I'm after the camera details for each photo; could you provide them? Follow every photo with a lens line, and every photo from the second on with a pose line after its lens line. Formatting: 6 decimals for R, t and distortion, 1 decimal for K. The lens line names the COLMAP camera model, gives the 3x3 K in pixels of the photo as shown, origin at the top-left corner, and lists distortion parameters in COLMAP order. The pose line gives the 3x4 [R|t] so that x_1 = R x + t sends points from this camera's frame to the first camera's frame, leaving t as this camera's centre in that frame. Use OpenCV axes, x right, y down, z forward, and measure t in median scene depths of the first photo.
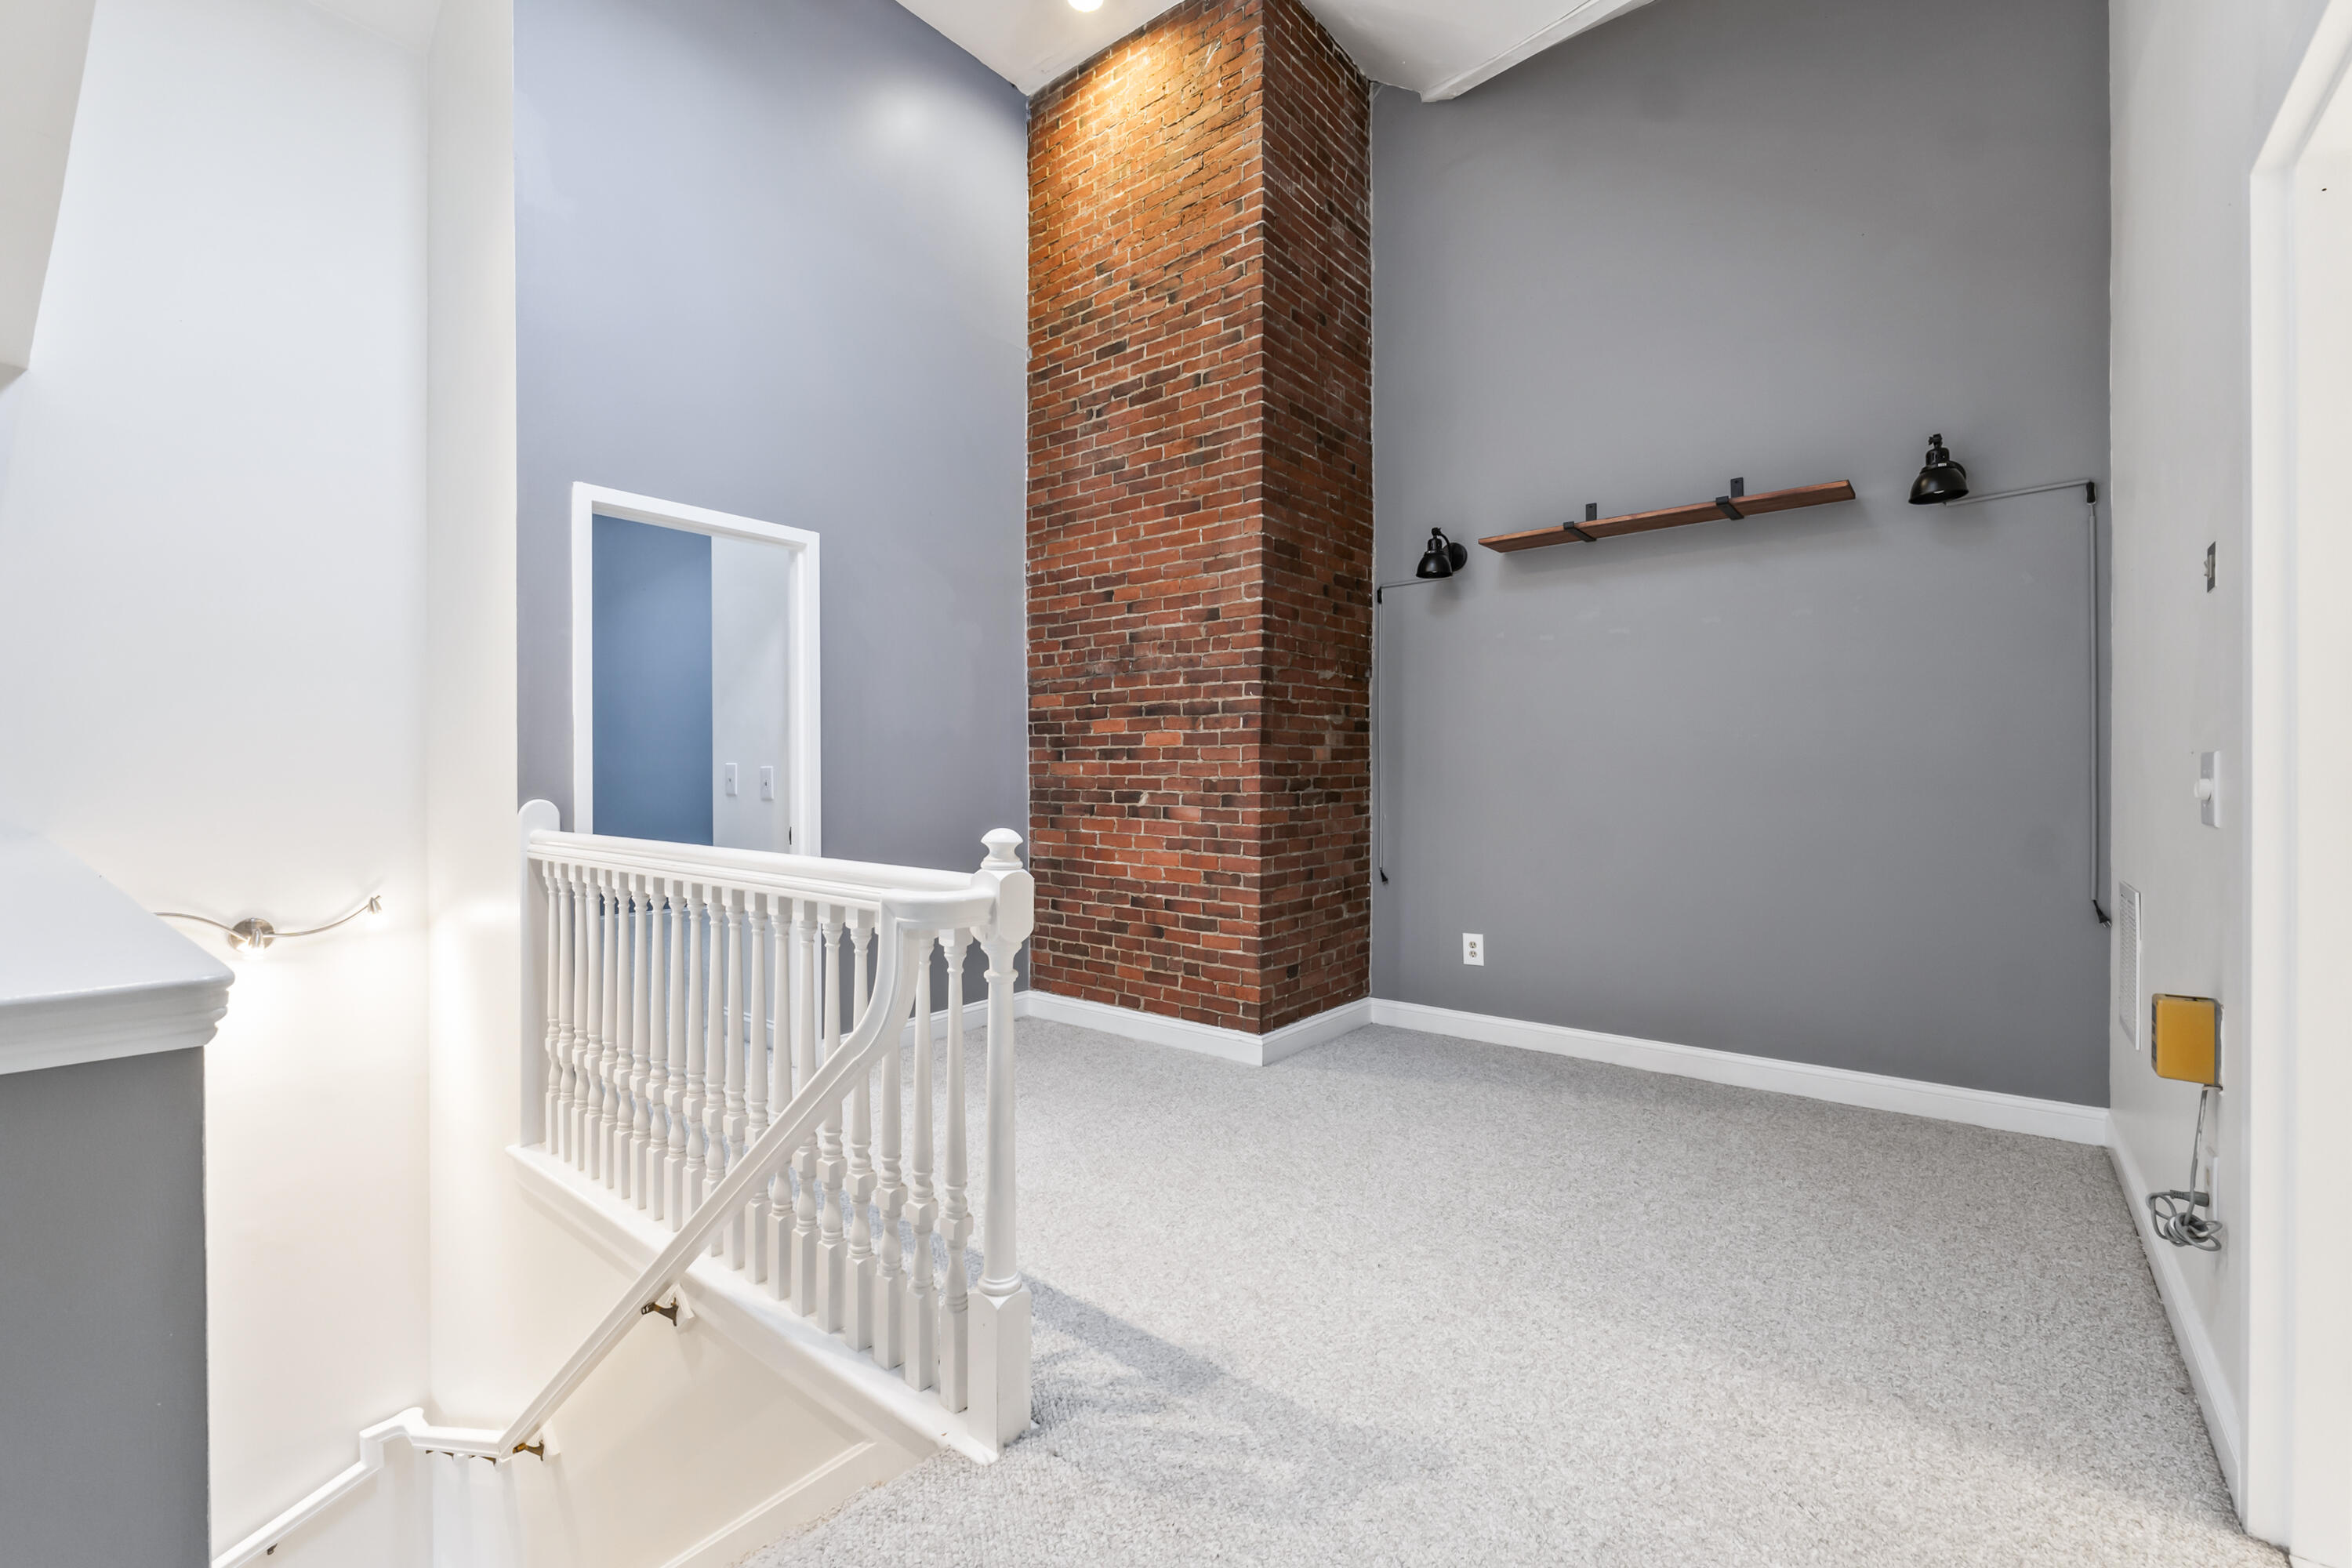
lens RADIAL K [[985.8, 0, 1160.8], [0, 985.8, 779.2], [0, 0, 1]] dist [-0.011159, -0.000073]
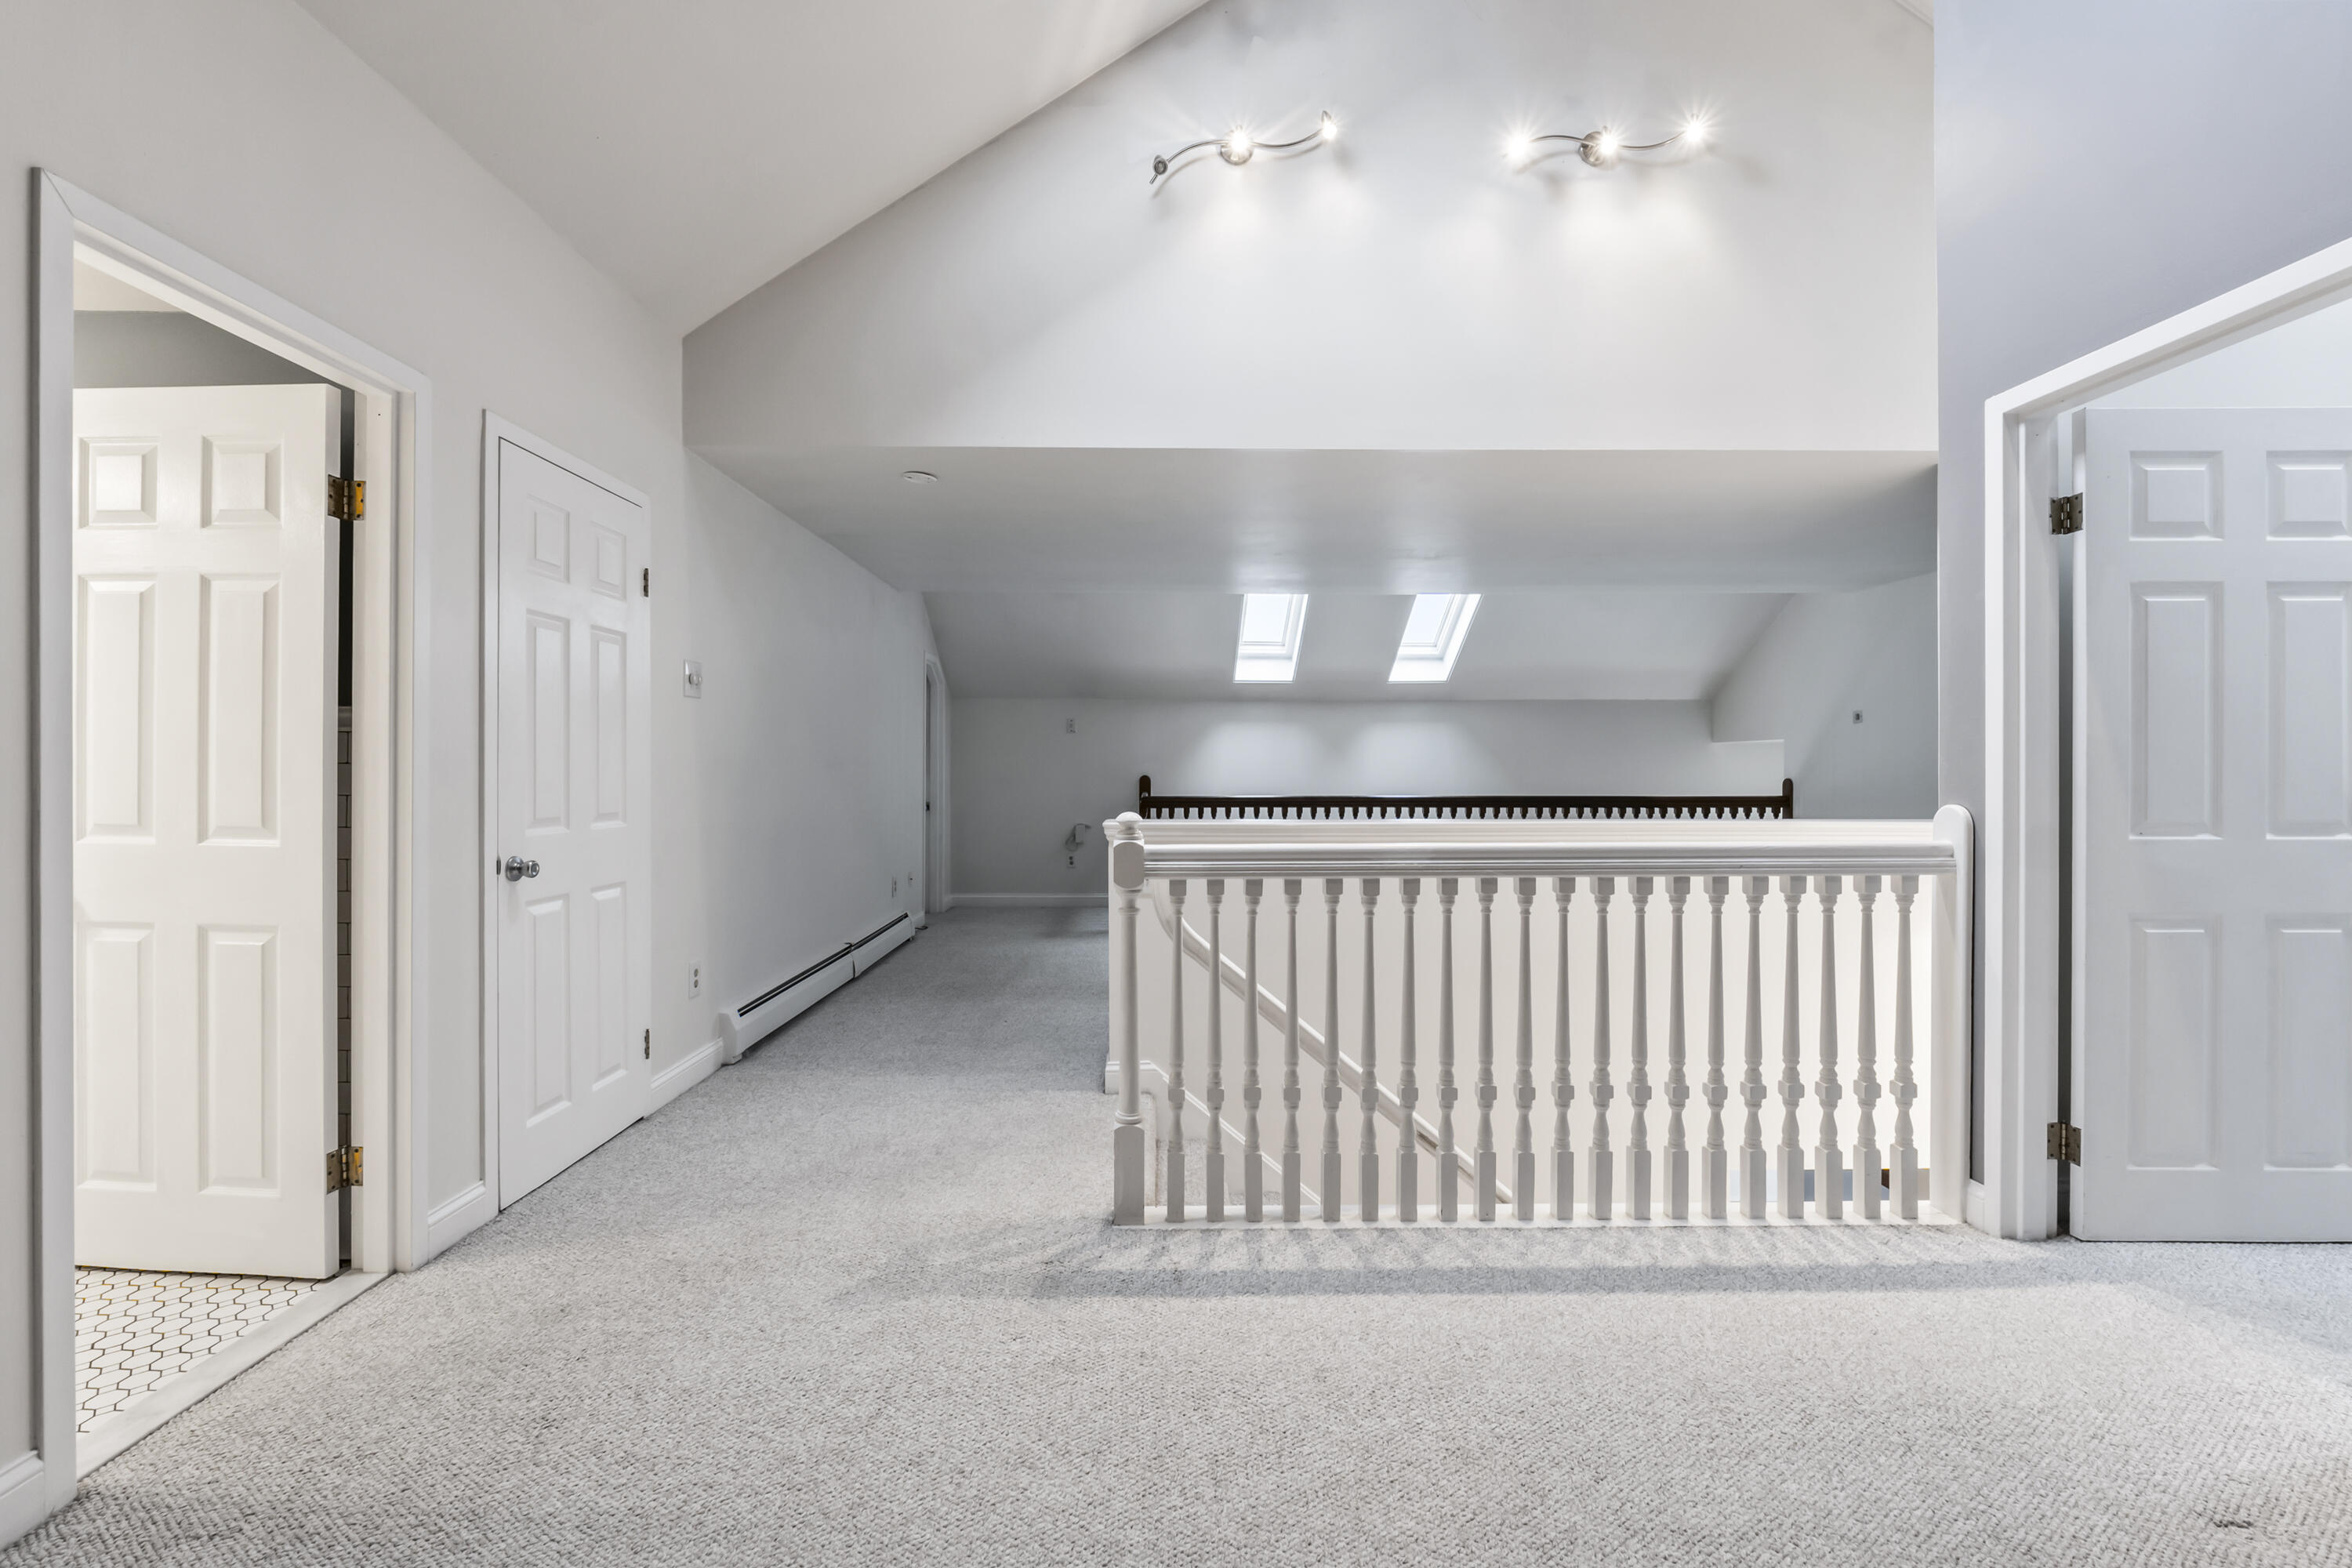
lens RADIAL K [[985.8, 0, 1160.8], [0, 985.8, 779.2], [0, 0, 1]] dist [-0.011159, -0.000073]
pose [[-0.768868, 0.002998, -0.639400, 0.520823], [0.001056, 0.999994, 0.003418, -0.006079], [0.639407, 0.001953, -0.768866, 1.503109]]
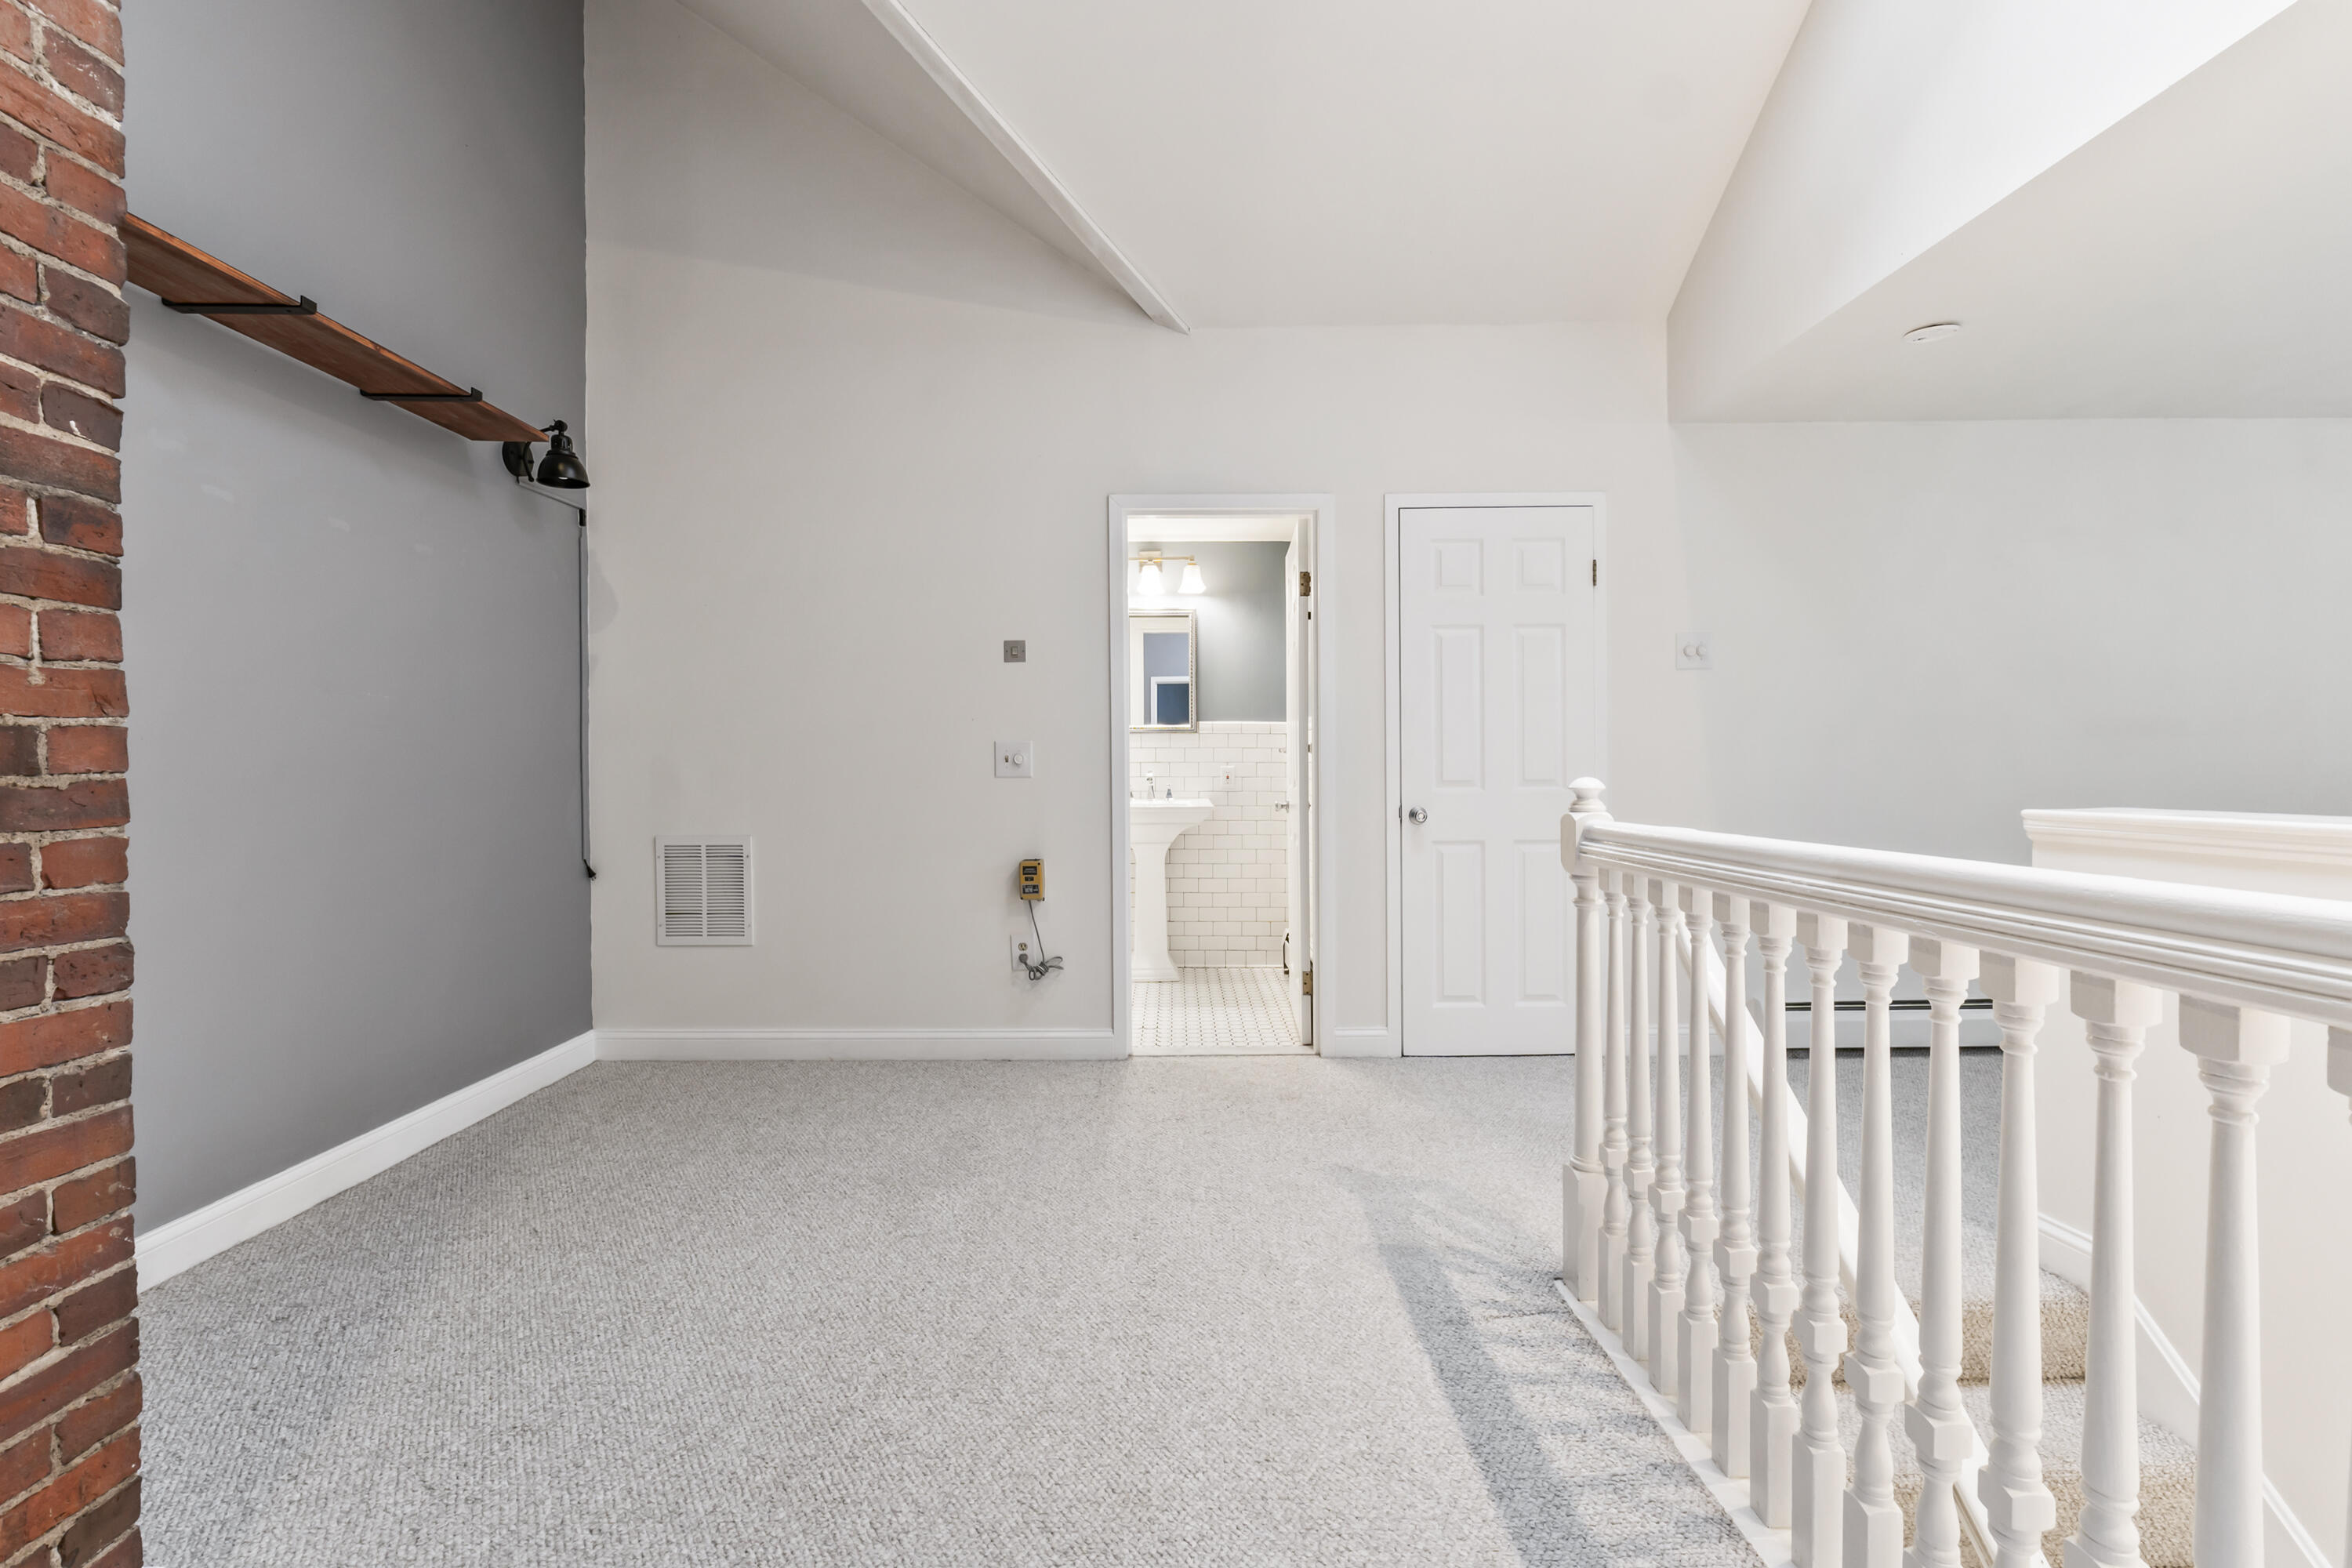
lens RADIAL K [[985.8, 0, 1160.8], [0, 985.8, 779.2], [0, 0, 1]] dist [-0.011159, -0.000073]
pose [[-0.637131, -0.002936, 0.770750, -0.513944], [0.006821, 0.999932, 0.009447, 0.022226], [-0.770726, 0.011276, -0.637068, 1.479926]]
